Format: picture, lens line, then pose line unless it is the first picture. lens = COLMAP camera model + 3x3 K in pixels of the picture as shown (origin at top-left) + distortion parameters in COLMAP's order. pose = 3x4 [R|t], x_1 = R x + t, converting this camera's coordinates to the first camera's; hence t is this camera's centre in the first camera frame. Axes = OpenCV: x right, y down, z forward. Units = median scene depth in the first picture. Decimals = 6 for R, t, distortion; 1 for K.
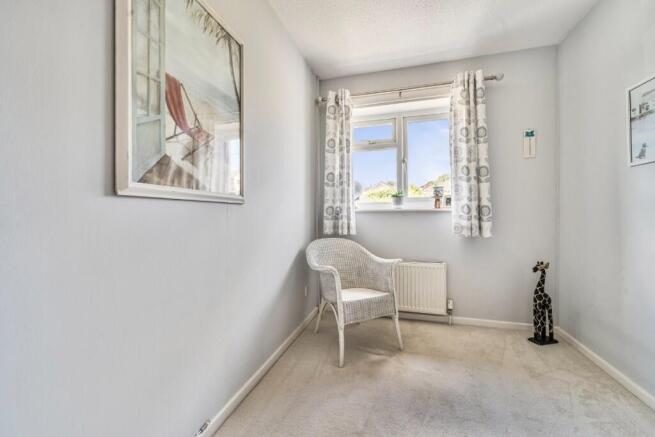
lens RADIAL K [[277.4, 0, 327.5], [0, 277.4, 218.5], [0, 0, 1]] dist [-0.010101, -0.000028]
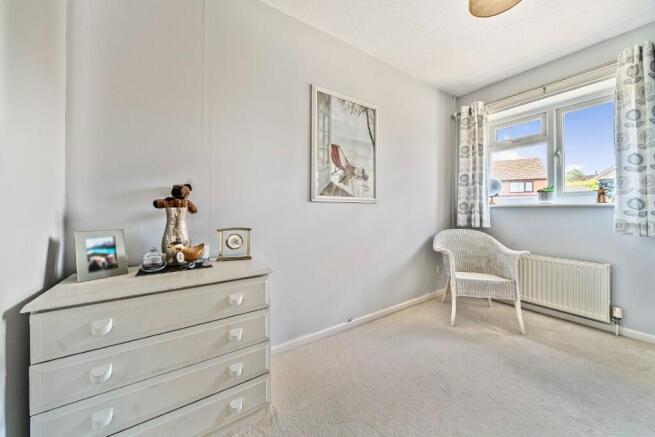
lens RADIAL K [[227.1, 0, 324.0], [0, 227.1, 211.9], [0, 0, 1]] dist [-0.007432, -0.000021]
pose [[0.776470, 0.008013, -0.630103, 0.182735], [-0.010537, 0.999944, -0.000269, 0.002517], [0.630066, 0.006848, 0.776511, -0.153410]]
